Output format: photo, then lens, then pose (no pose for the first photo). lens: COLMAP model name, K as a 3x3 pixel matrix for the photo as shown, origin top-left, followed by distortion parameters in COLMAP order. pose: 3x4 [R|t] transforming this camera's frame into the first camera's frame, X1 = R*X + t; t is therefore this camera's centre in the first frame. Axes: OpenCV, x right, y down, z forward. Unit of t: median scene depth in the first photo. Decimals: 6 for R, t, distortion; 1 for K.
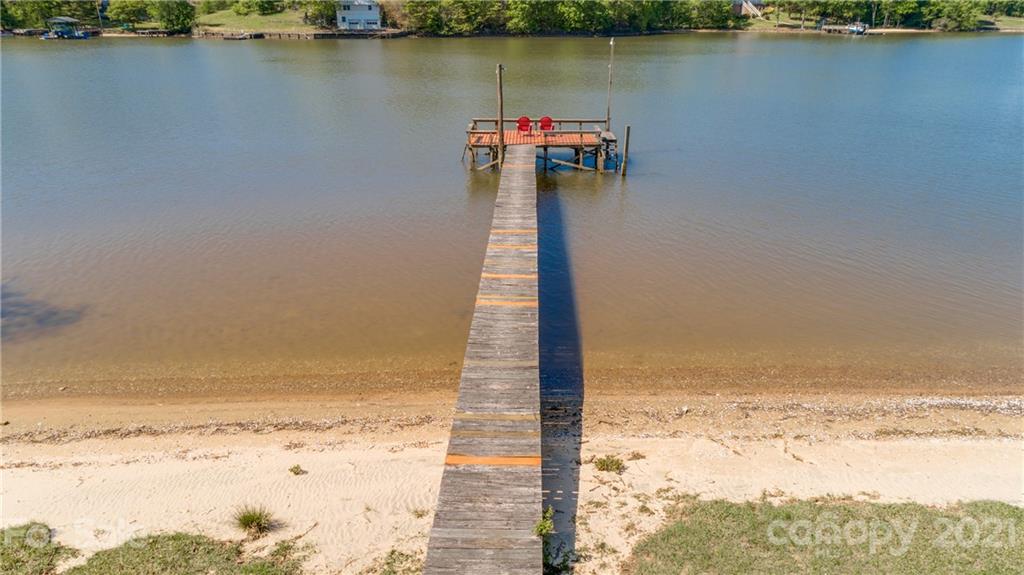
lens RADIAL K [[689.7, 0, 514.3], [0, 689.7, 286.9], [0, 0, 1]] dist [0.017003, 0.003642]
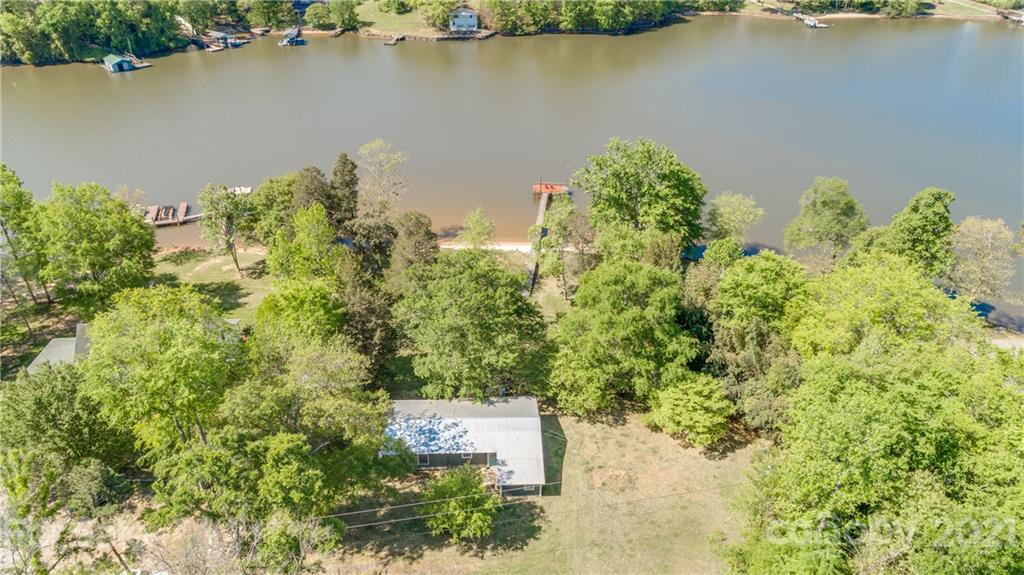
lens RADIAL K [[689.7, 0, 512.1], [0, 689.7, 287.2], [0, 0, 1]] dist [0.017003, 0.003642]
pose [[0.995871, 0.042921, -0.079998, 0.030677], [-0.029883, 0.987054, 0.157580, -0.053638], [0.085726, -0.154538, 0.984261, -0.585963]]
